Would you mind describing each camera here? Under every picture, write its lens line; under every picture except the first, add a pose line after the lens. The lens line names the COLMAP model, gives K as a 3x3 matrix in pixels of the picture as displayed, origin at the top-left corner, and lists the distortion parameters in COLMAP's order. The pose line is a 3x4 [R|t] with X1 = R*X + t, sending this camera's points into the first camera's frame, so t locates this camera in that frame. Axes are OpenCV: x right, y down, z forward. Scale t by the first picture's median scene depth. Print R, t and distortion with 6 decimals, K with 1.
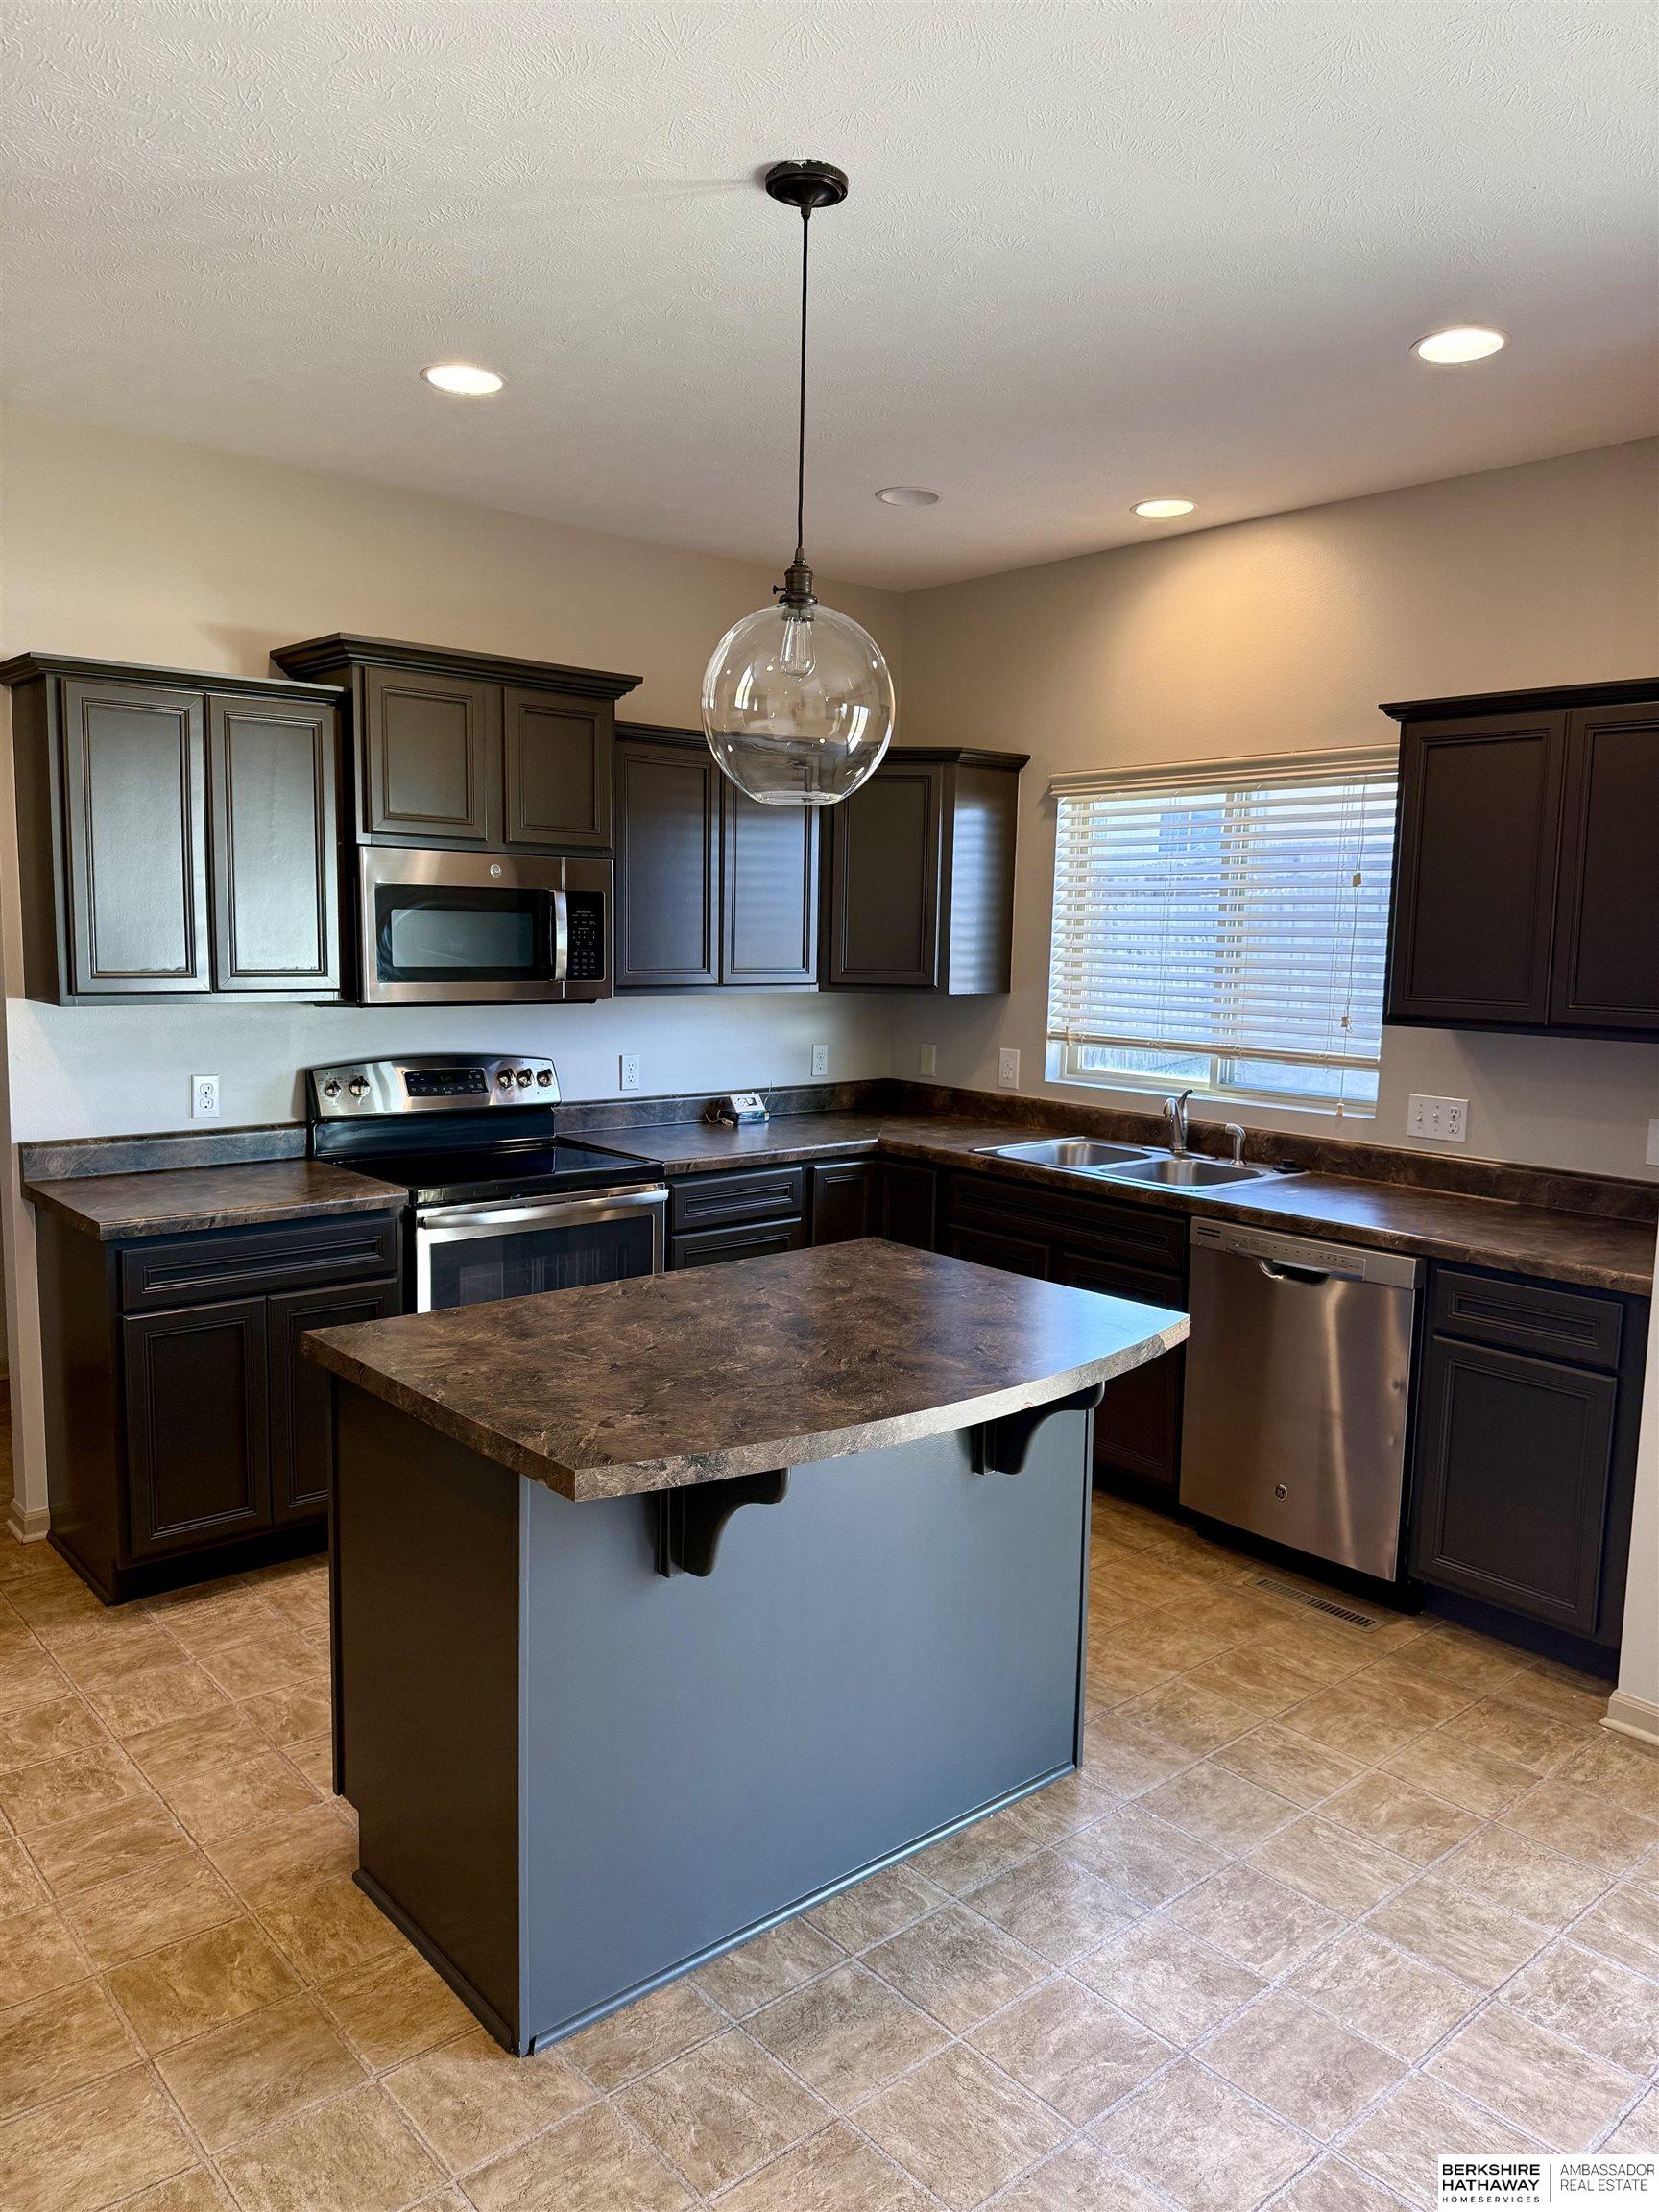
lens RADIAL K [[1554.9, 0, 831.9], [0, 1554.9, 1104.7], [0, 0, 1]] dist [0.066892, -0.060215]
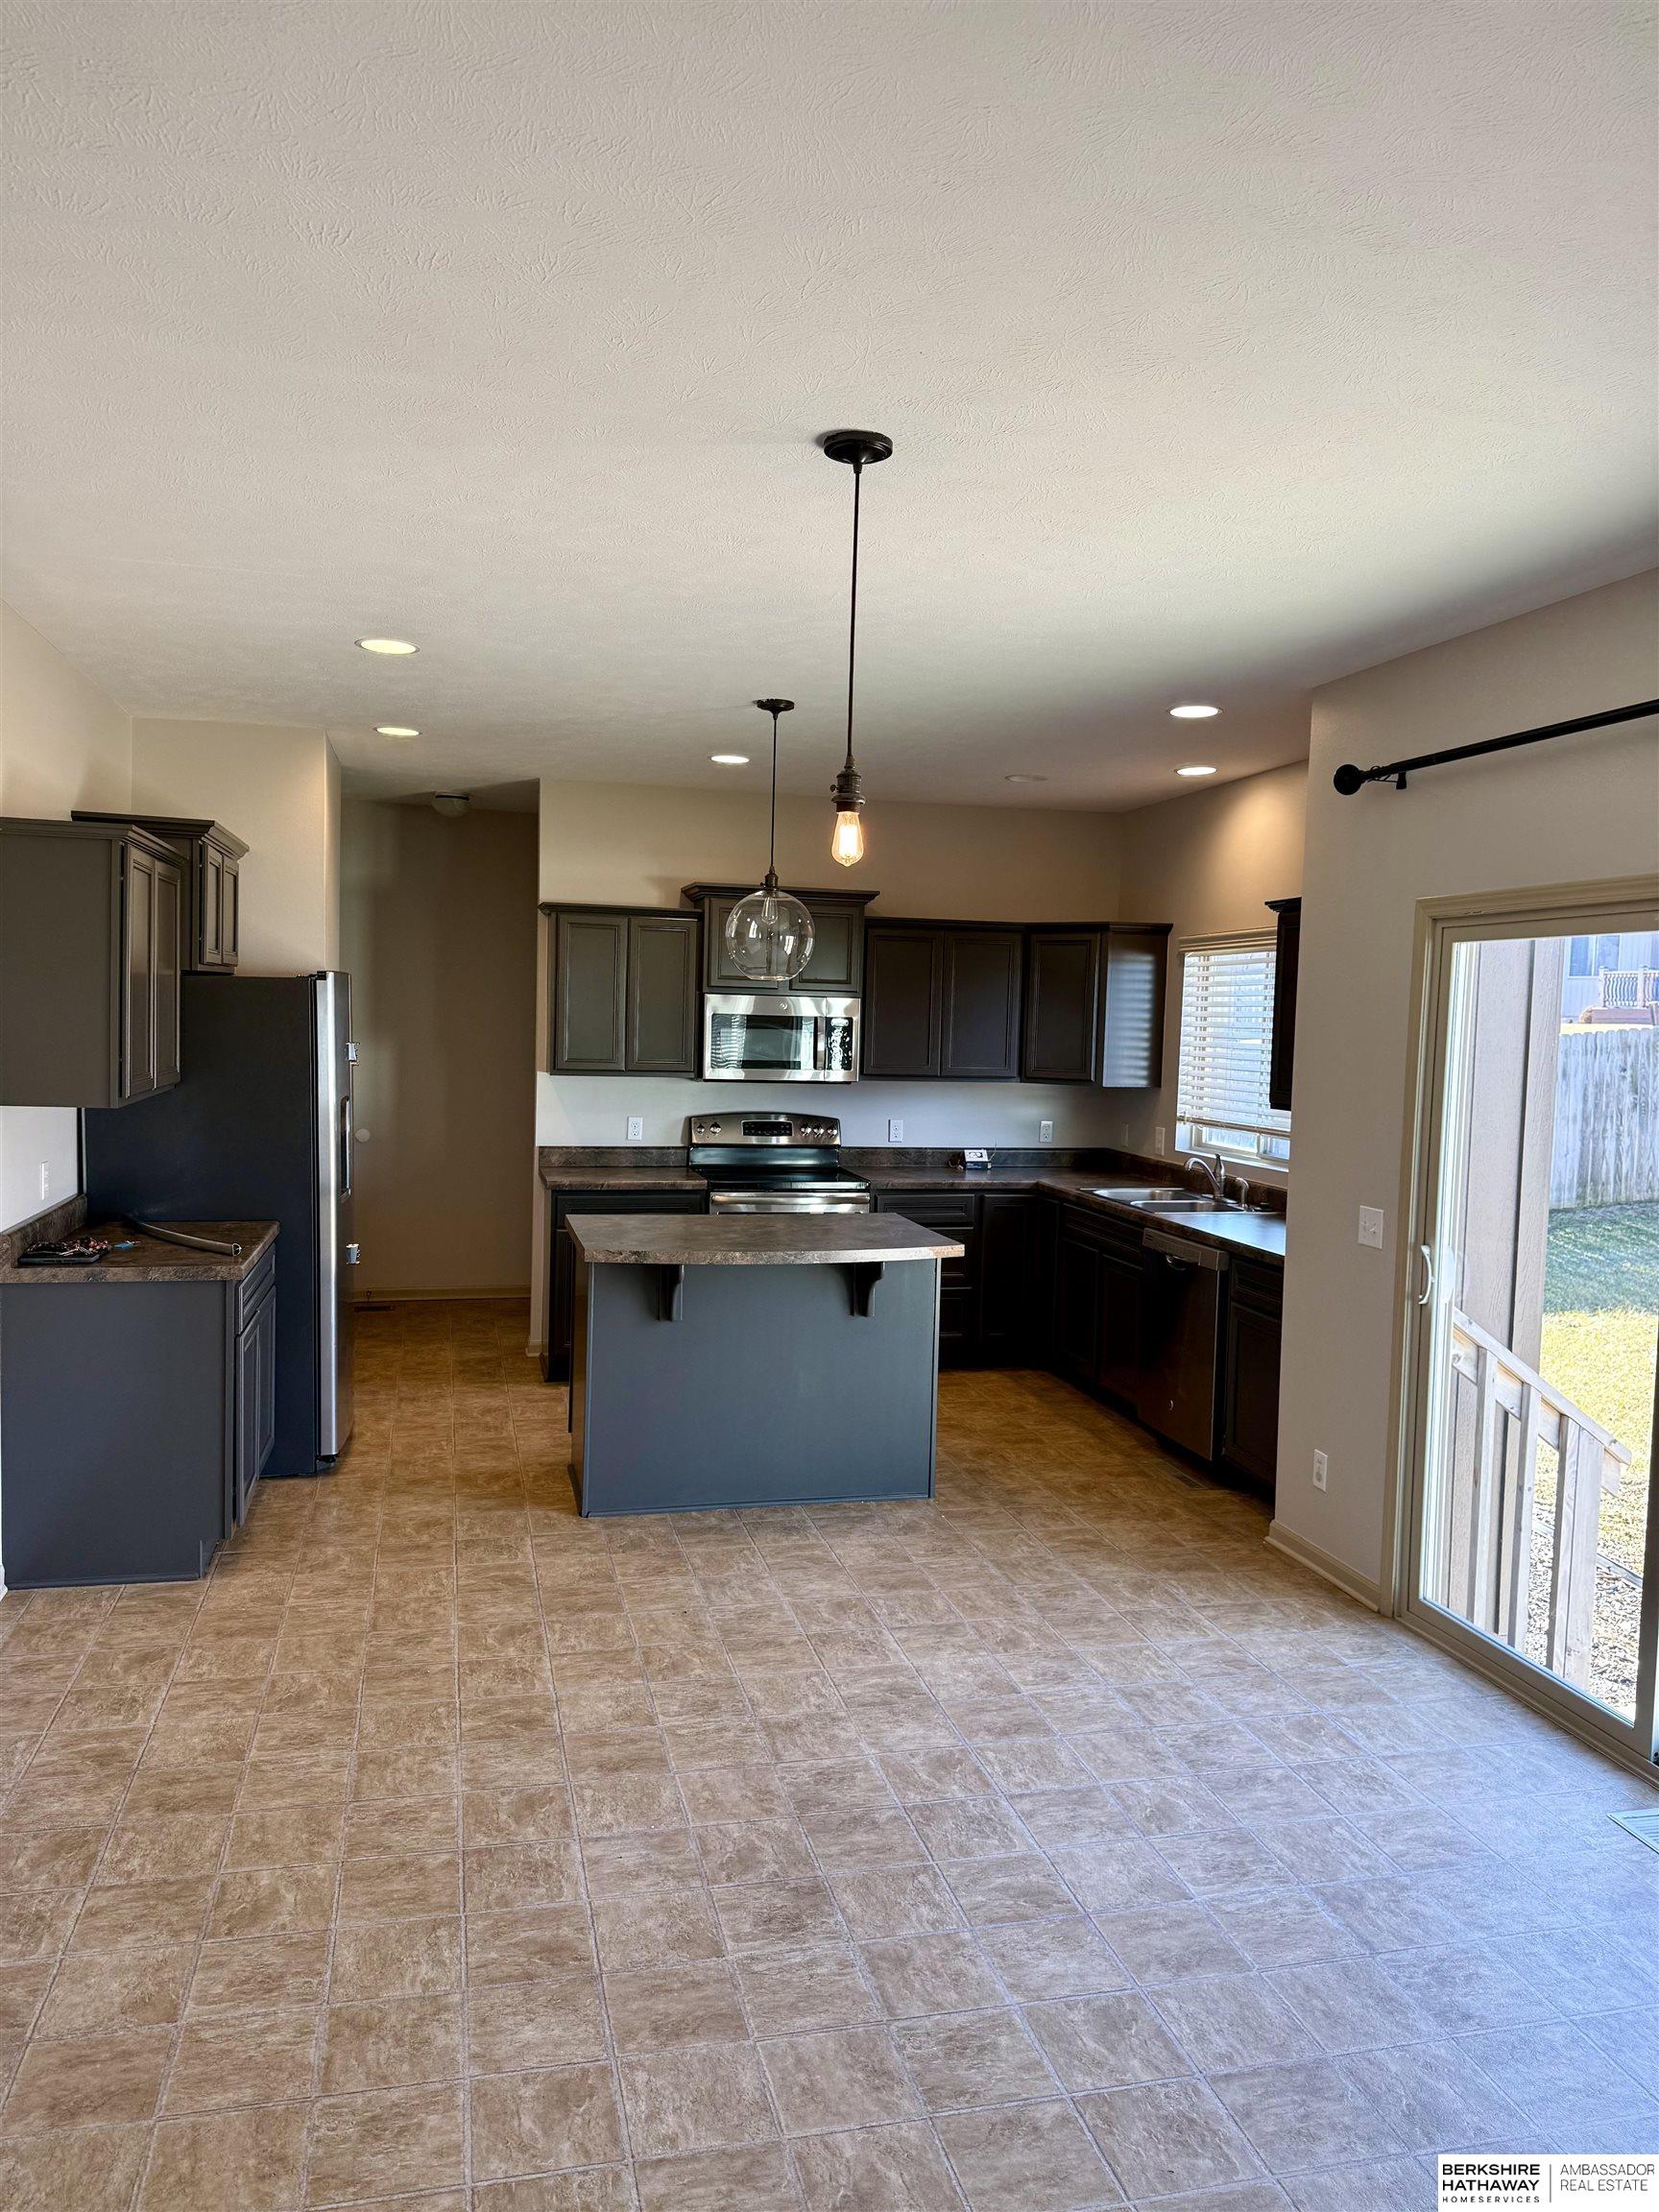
lens RADIAL K [[1554.9, 0, 845.4], [0, 1554.9, 1097.6], [0, 0, 1]] dist [0.066892, -0.060215]
pose [[0.894442, 0.028862, -0.446251, 0.659516], [-0.063293, 0.996040, -0.062441, 0.058872], [0.442681, 0.084094, 0.892727, -0.535050]]
